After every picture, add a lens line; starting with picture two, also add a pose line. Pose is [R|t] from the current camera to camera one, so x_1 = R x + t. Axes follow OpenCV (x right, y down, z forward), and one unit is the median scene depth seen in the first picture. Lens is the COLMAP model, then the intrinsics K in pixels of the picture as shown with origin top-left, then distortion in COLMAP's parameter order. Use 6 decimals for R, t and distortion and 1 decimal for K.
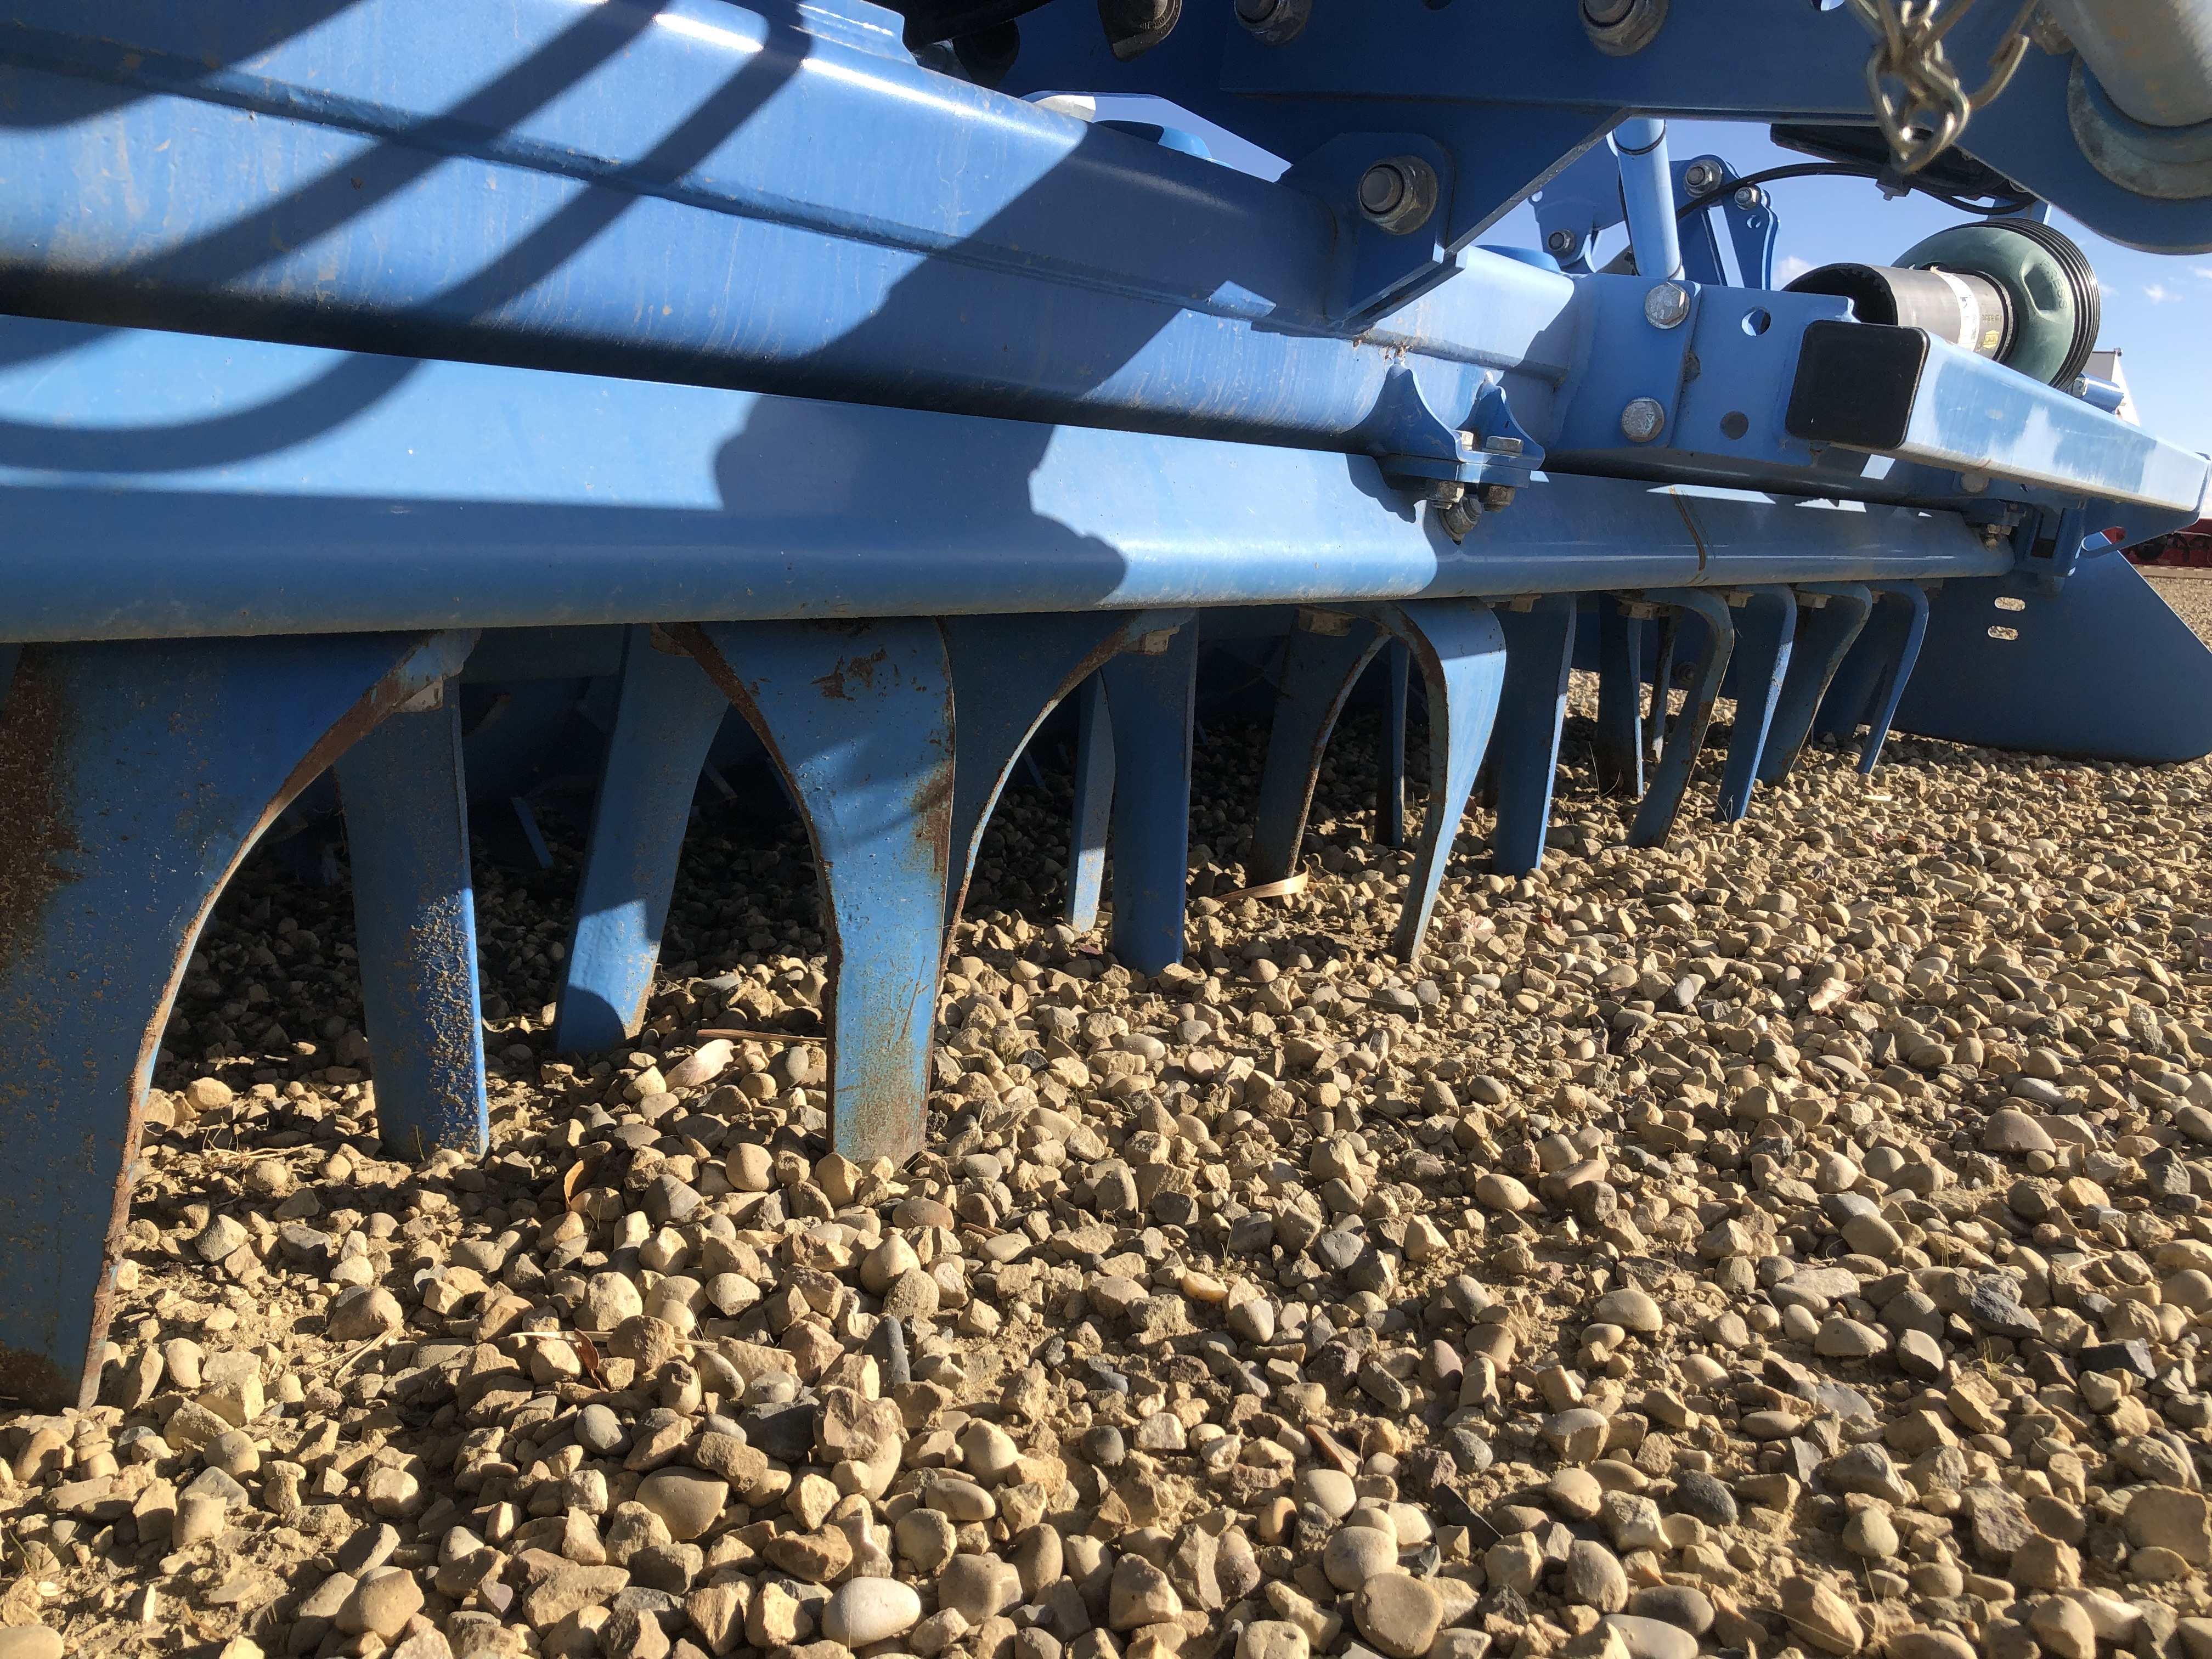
lens RADIAL K [[1813.9, 0, 1098.2], [0, 1813.9, 820.2], [0, 0, 1]] dist [0.020750, -0.031079]
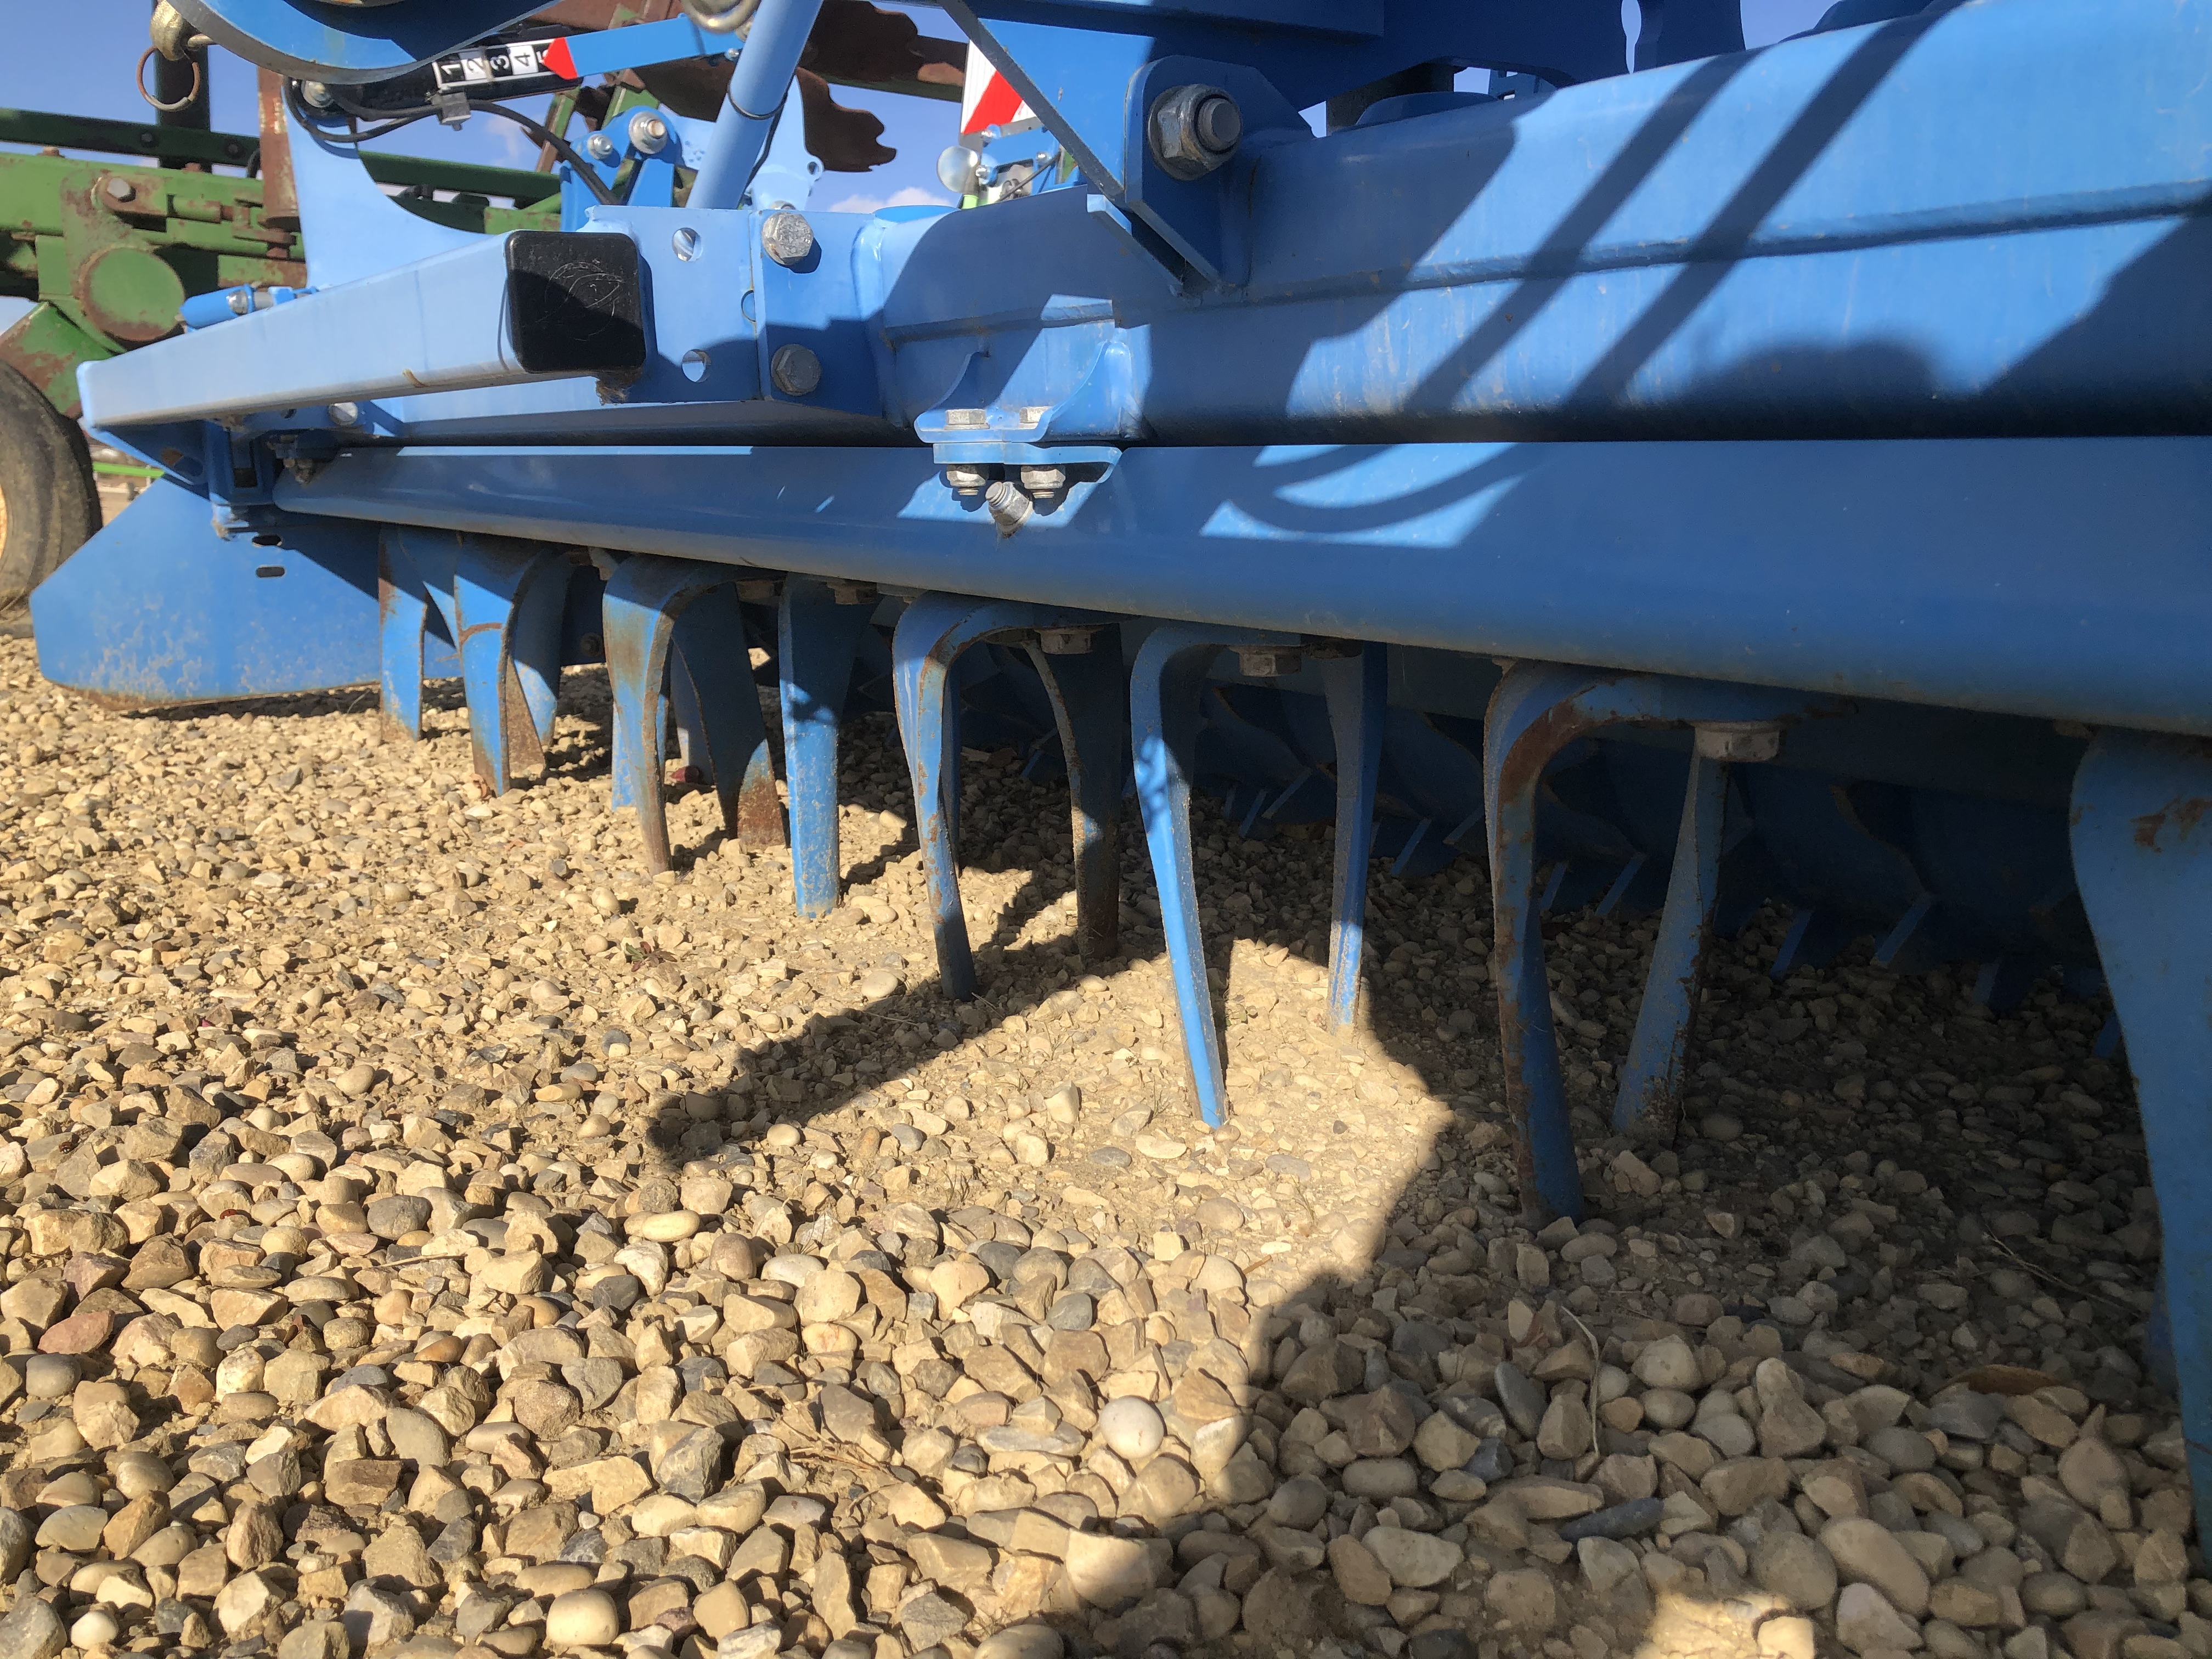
lens RADIAL K [[1813.9, 0, 1098.2], [0, 1813.9, 820.2], [0, 0, 1]] dist [0.020750, -0.031079]
pose [[-0.314591, 0.135757, -0.939469, 0.954342], [-0.183836, 0.962268, 0.200611, -0.203896], [0.931255, 0.235819, -0.277764, 1.146257]]
